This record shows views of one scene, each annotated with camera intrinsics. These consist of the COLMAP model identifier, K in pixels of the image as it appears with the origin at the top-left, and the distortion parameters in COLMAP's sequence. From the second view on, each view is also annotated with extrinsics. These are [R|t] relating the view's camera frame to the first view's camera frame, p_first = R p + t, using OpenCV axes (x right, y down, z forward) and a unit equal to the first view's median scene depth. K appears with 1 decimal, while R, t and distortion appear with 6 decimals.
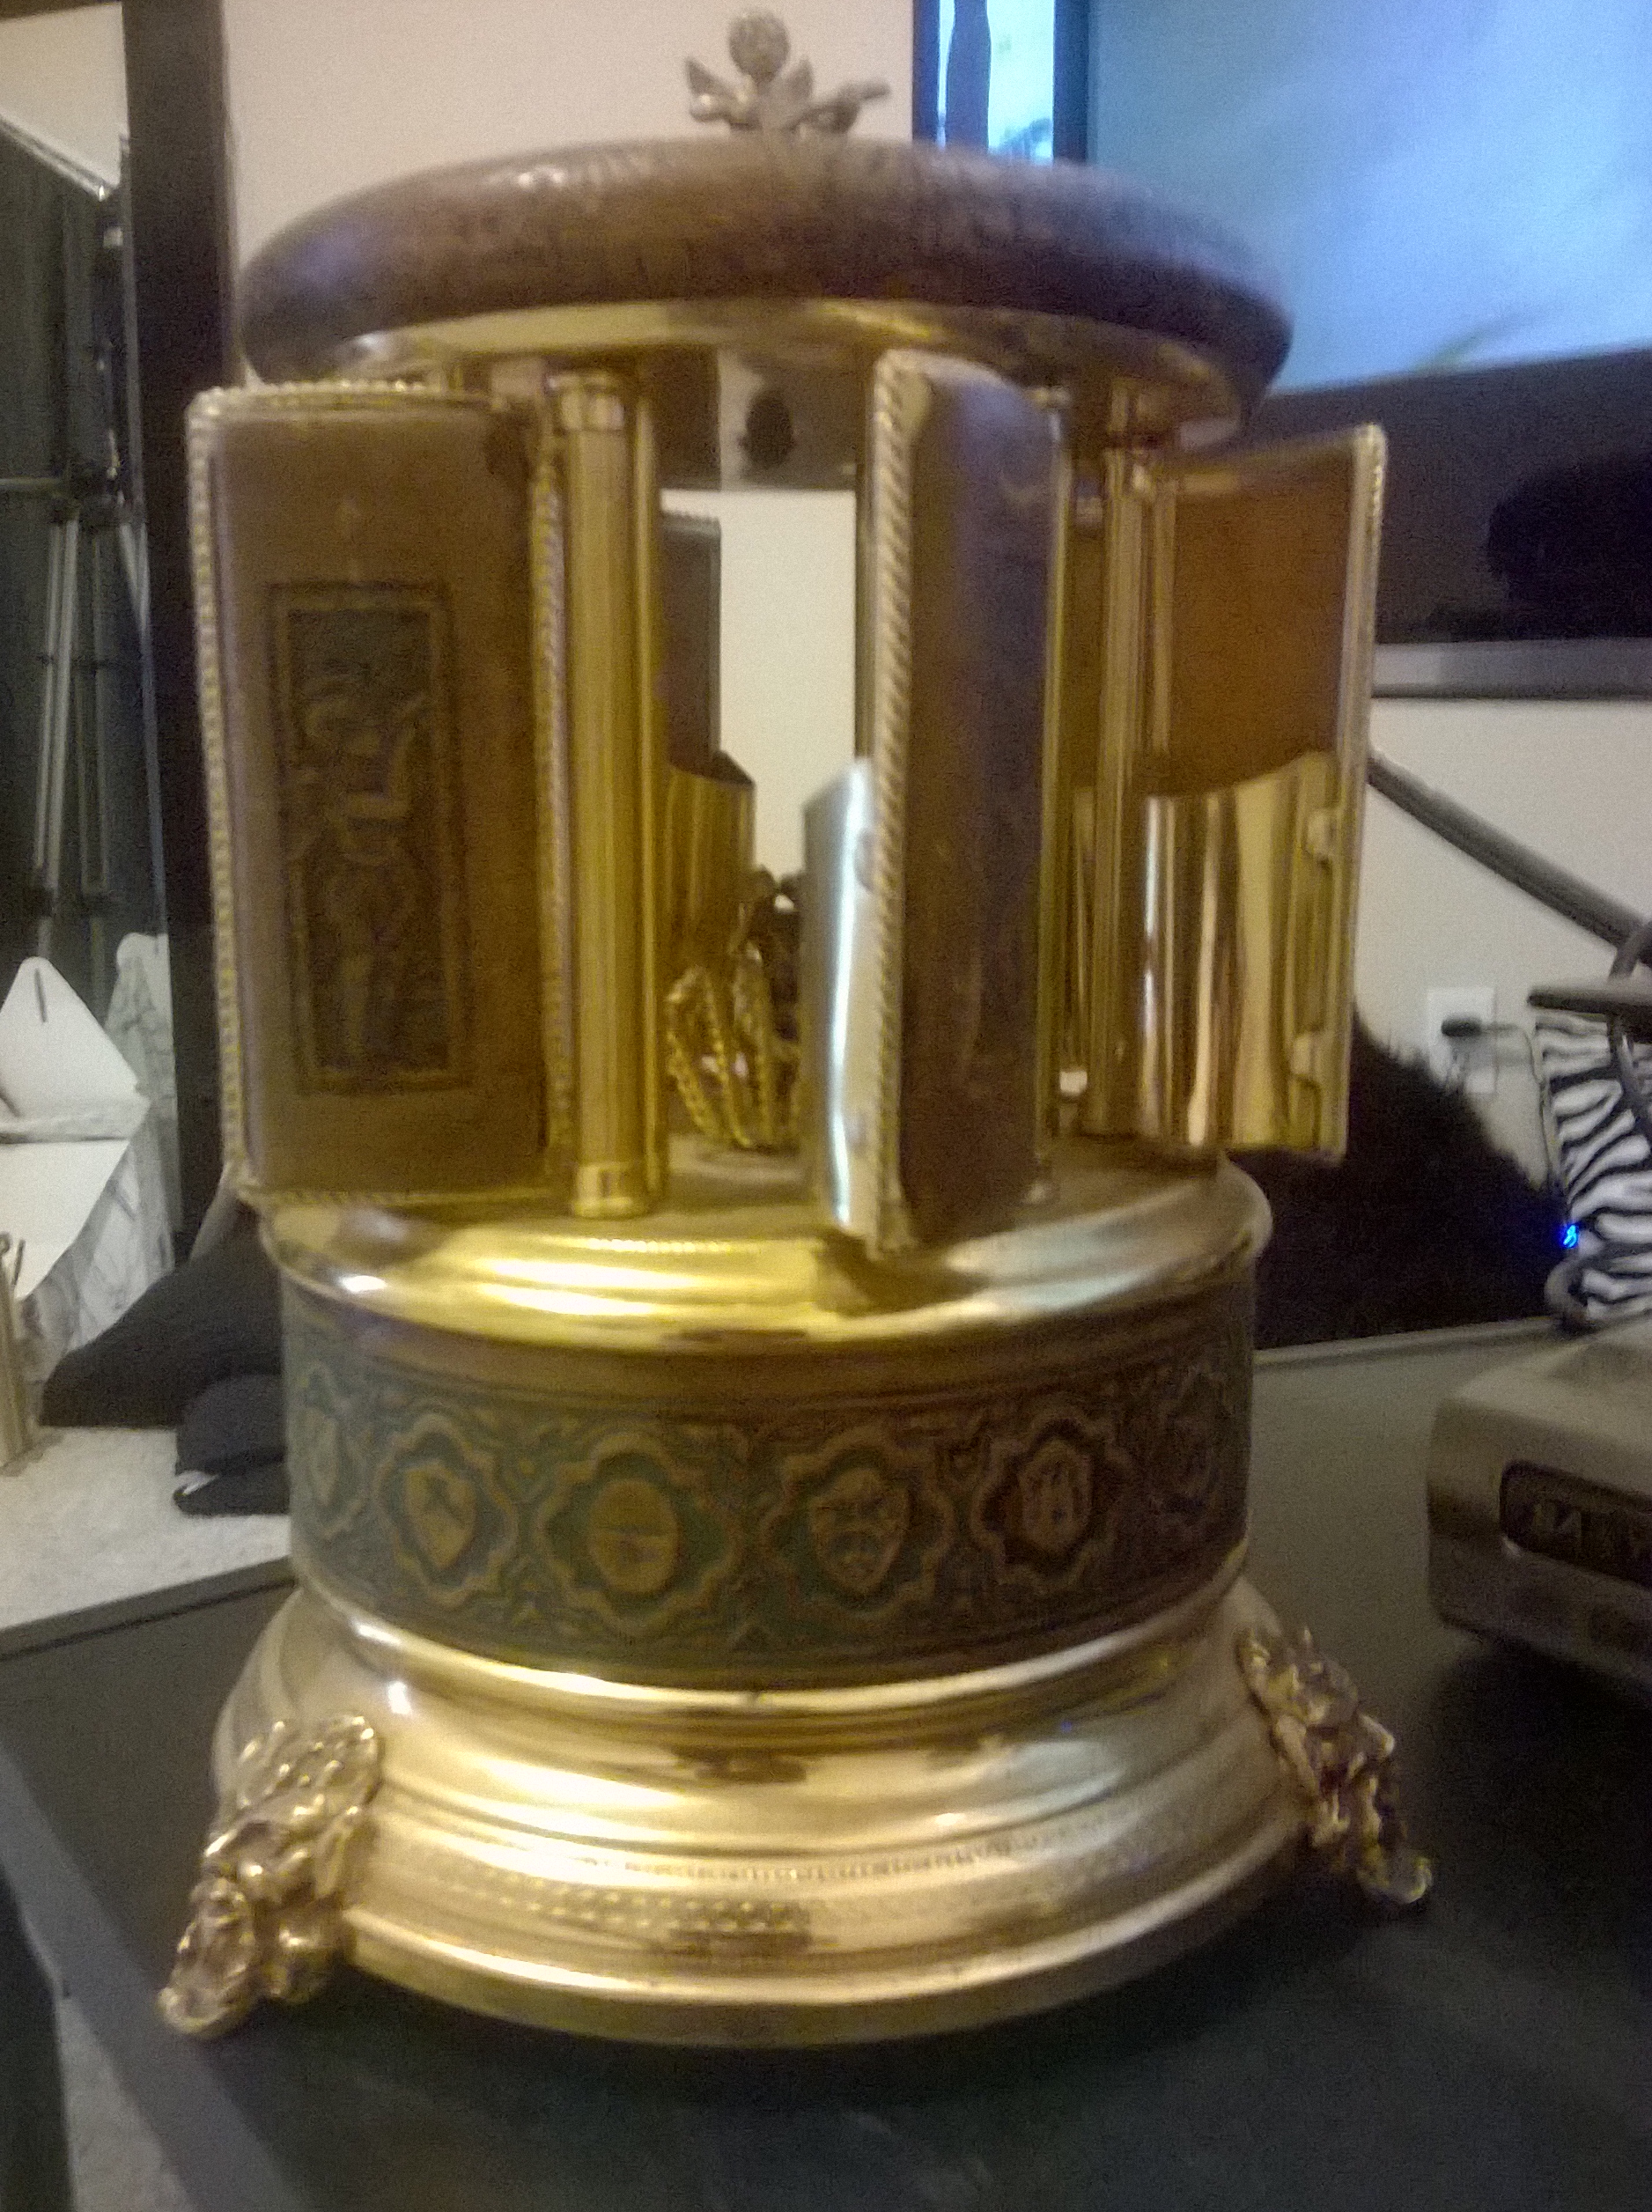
lens RADIAL K [[2004.2, 0, 832.7], [0, 2004.2, 1134.8], [0, 0, 1]] dist [0.018648, -0.107259]
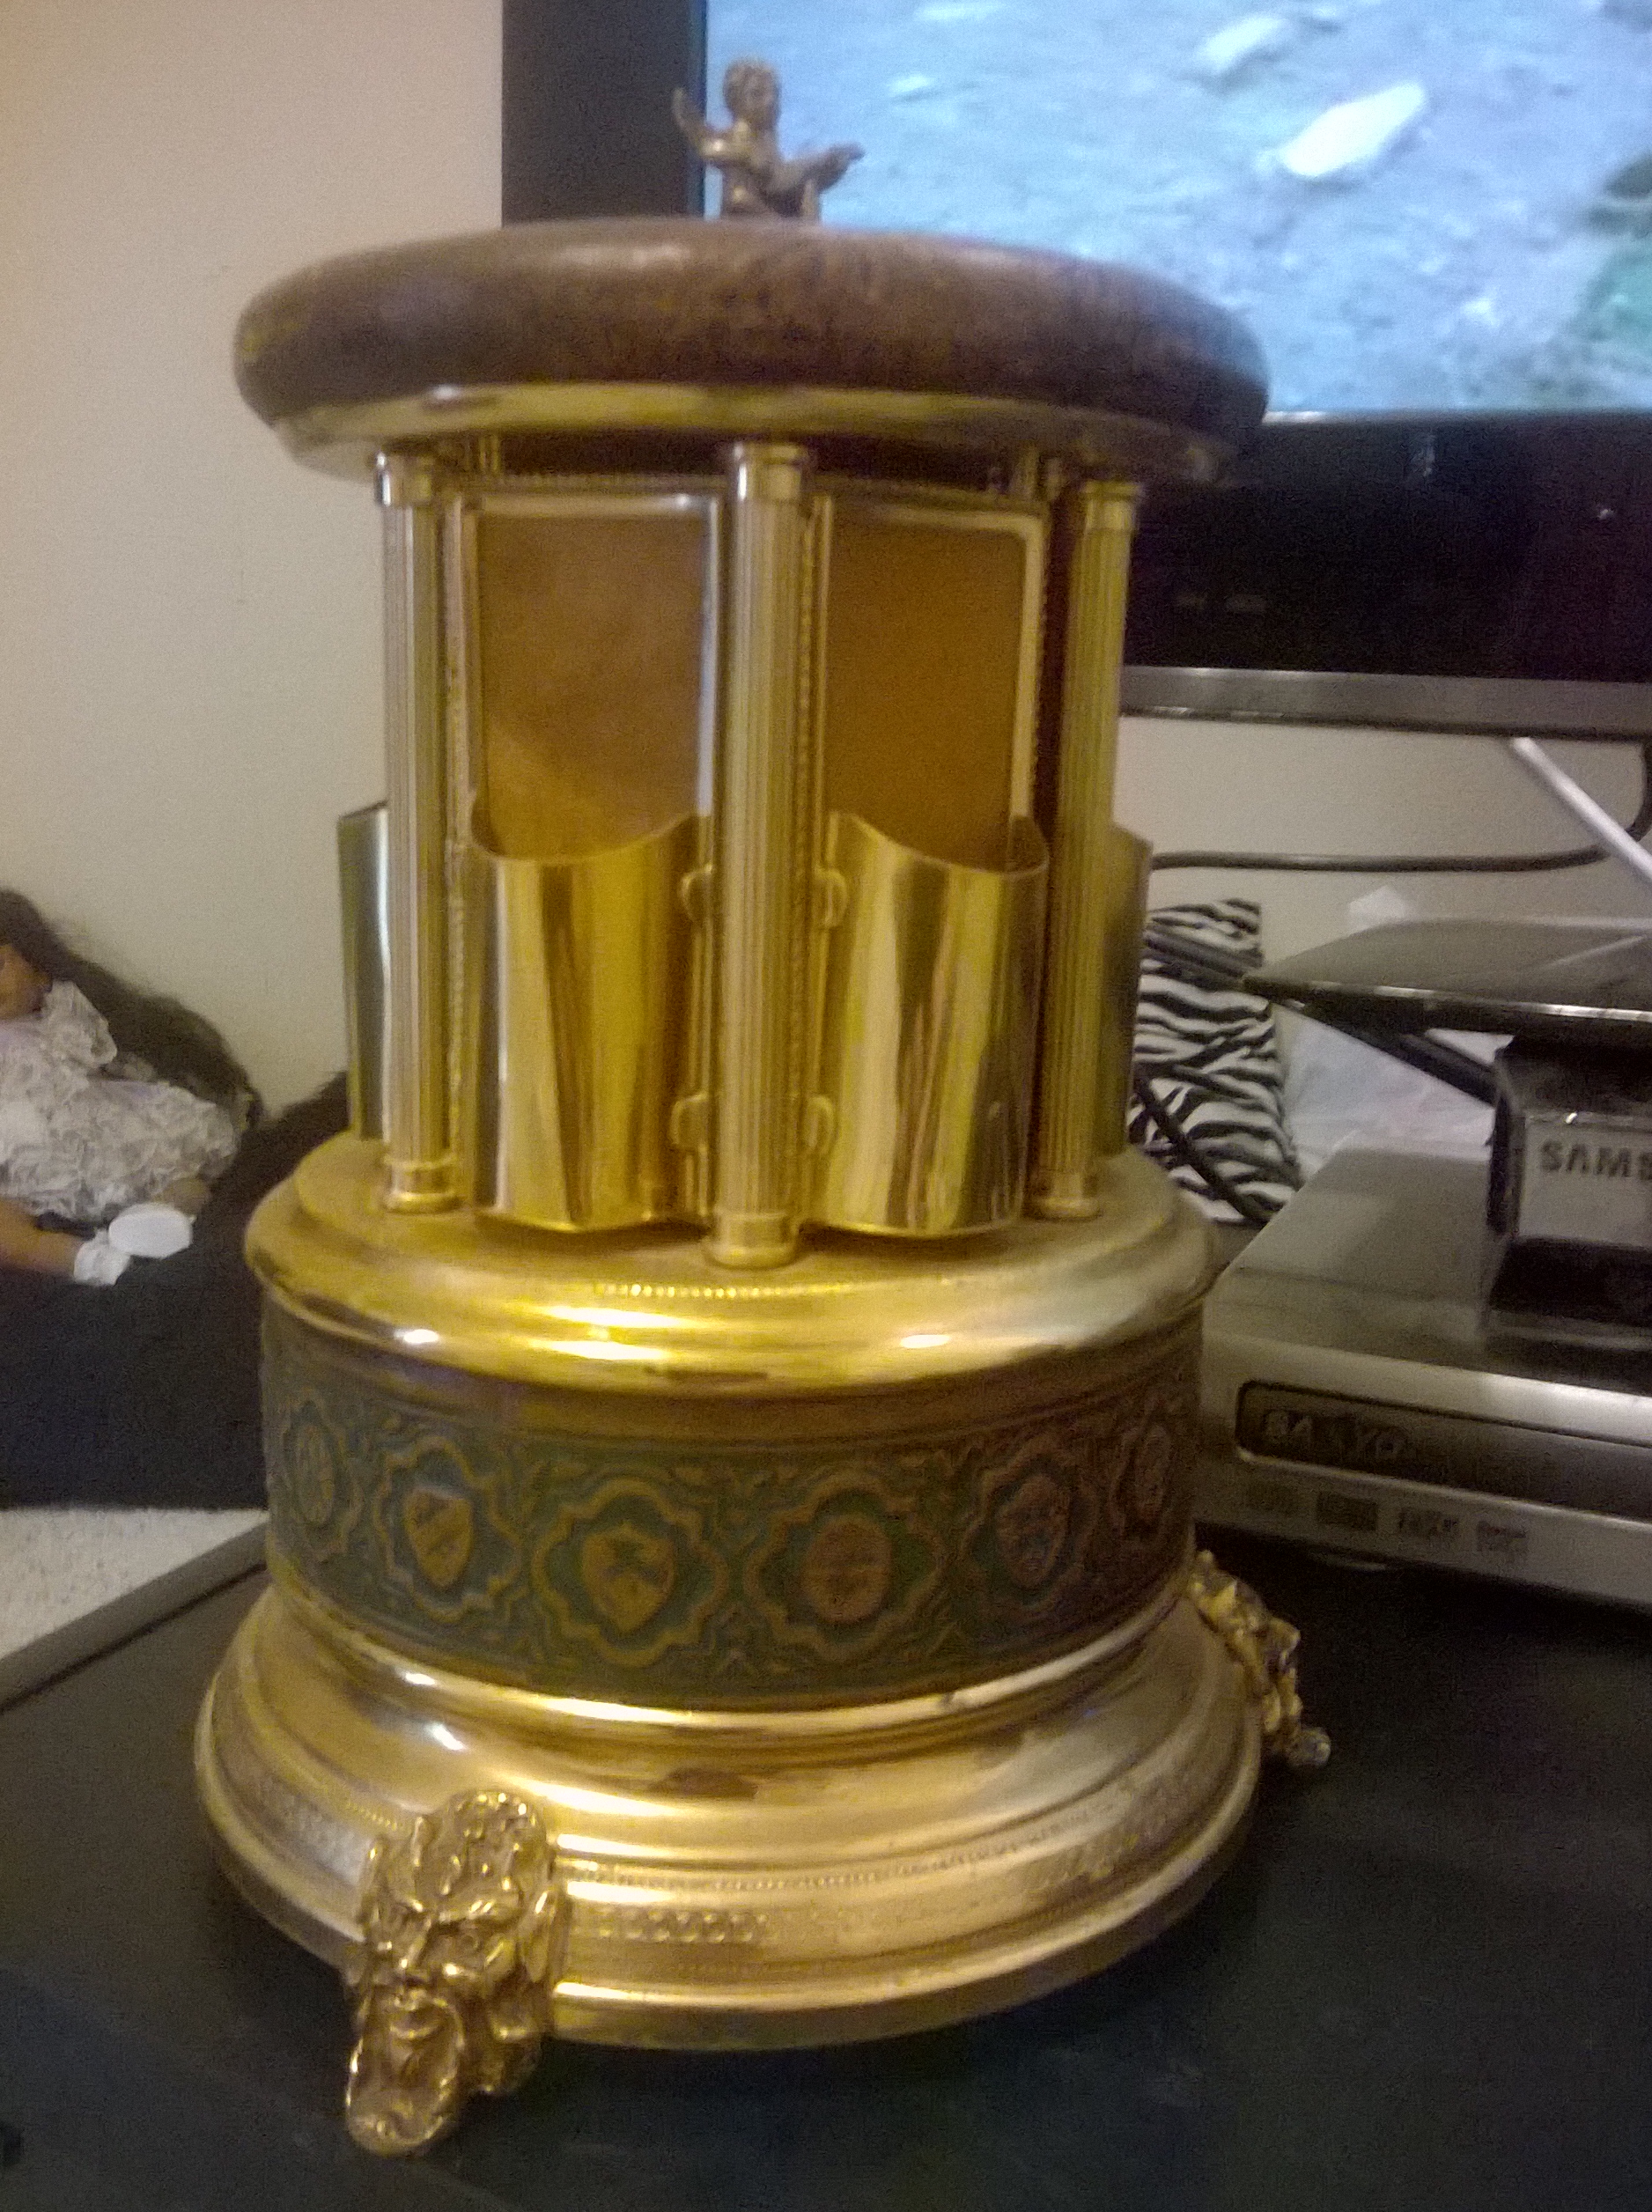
lens RADIAL K [[2004.2, 0, 842.9], [0, 2004.2, 1136.4], [0, 0, 1]] dist [0.018648, -0.107259]
pose [[0.906084, -0.072084, 0.416913, -0.505237], [0.055520, 0.997116, 0.051739, -0.076373], [-0.419440, -0.023732, 0.907473, 0.054597]]
